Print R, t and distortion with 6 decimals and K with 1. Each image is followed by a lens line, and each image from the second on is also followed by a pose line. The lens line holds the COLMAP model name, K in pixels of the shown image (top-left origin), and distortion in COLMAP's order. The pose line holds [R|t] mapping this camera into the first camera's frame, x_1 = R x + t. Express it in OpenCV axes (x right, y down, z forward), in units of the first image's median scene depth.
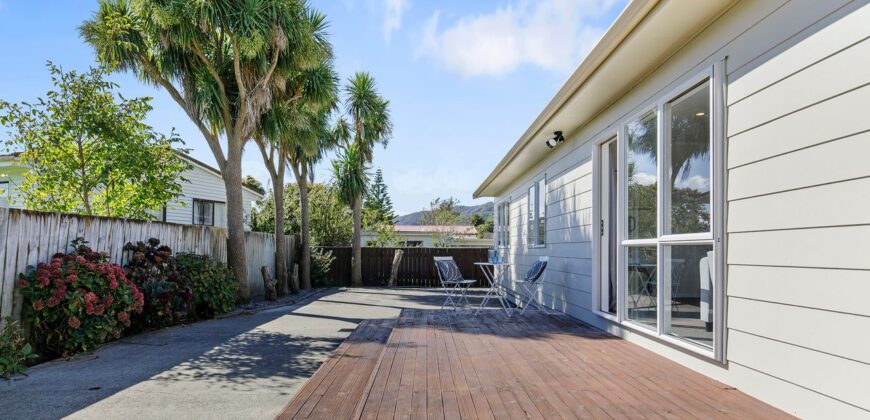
lens RADIAL K [[535.9, 0, 441.4], [0, 535.9, 246.3], [0, 0, 1]] dist [0.000861, -0.000687]
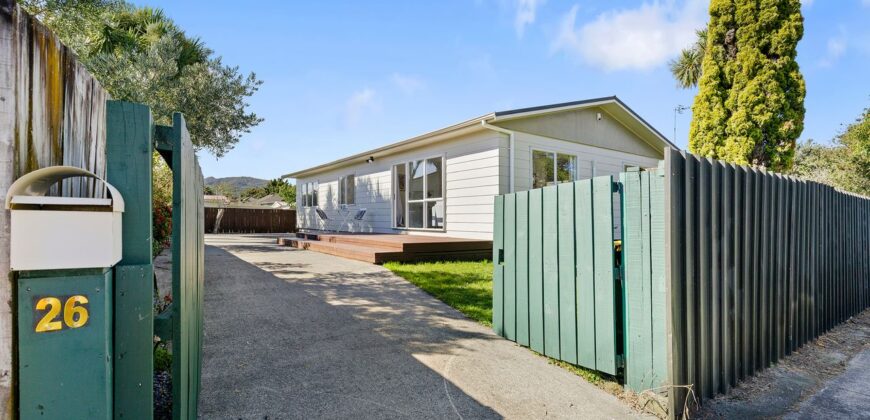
lens RADIAL K [[383.3, 0, 439.5], [0, 383.3, 217.4], [0, 0, 1]] dist [-0.001345, 0.000205]
pose [[0.812793, 0.005583, 0.582526, -0.348427], [-0.009653, 0.999946, 0.003885, 0.032934], [-0.582473, -0.008781, 0.812803, -0.381803]]
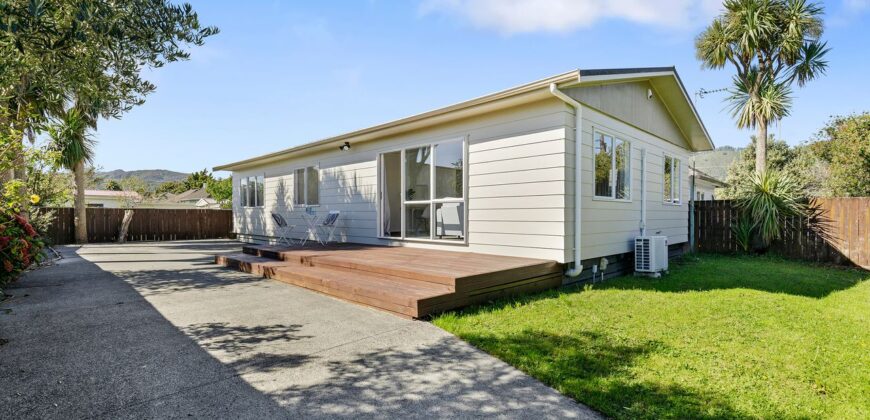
lens RADIAL K [[389.5, 0, 431.3], [0, 389.5, 215.3], [0, 0, 1]] dist [0.005254, -0.000640]
pose [[0.726282, -0.007224, 0.687359, -0.311791], [-0.000398, 0.999940, 0.010930, 0.012956], [-0.687397, -0.008212, 0.726236, -0.106478]]
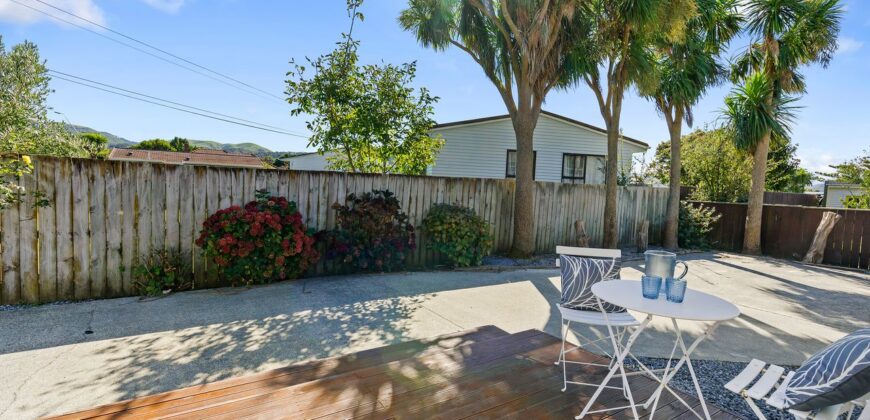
lens RADIAL K [[389.5, 0, 434.0], [0, 389.5, 213.0], [0, 0, 1]] dist [0.005254, -0.000640]
pose [[0.513531, 0.076524, -0.854652, 0.151536], [-0.030831, 0.997018, 0.070746, -0.020582], [0.857517, -0.009981, 0.514358, 0.501433]]
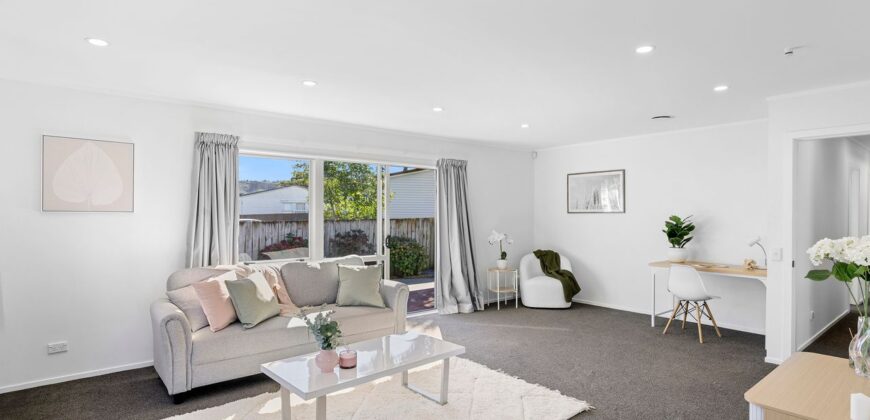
lens RADIAL K [[443.0, 0, 440.3], [0, 443.0, 216.8], [0, 0, 1]] dist [-0.000226, -0.000359]
pose [[0.624967, -0.001461, -0.780650, 0.578704], [0.009874, 0.999933, 0.006033, -0.046891], [0.780589, -0.011478, 0.624939, 0.219880]]
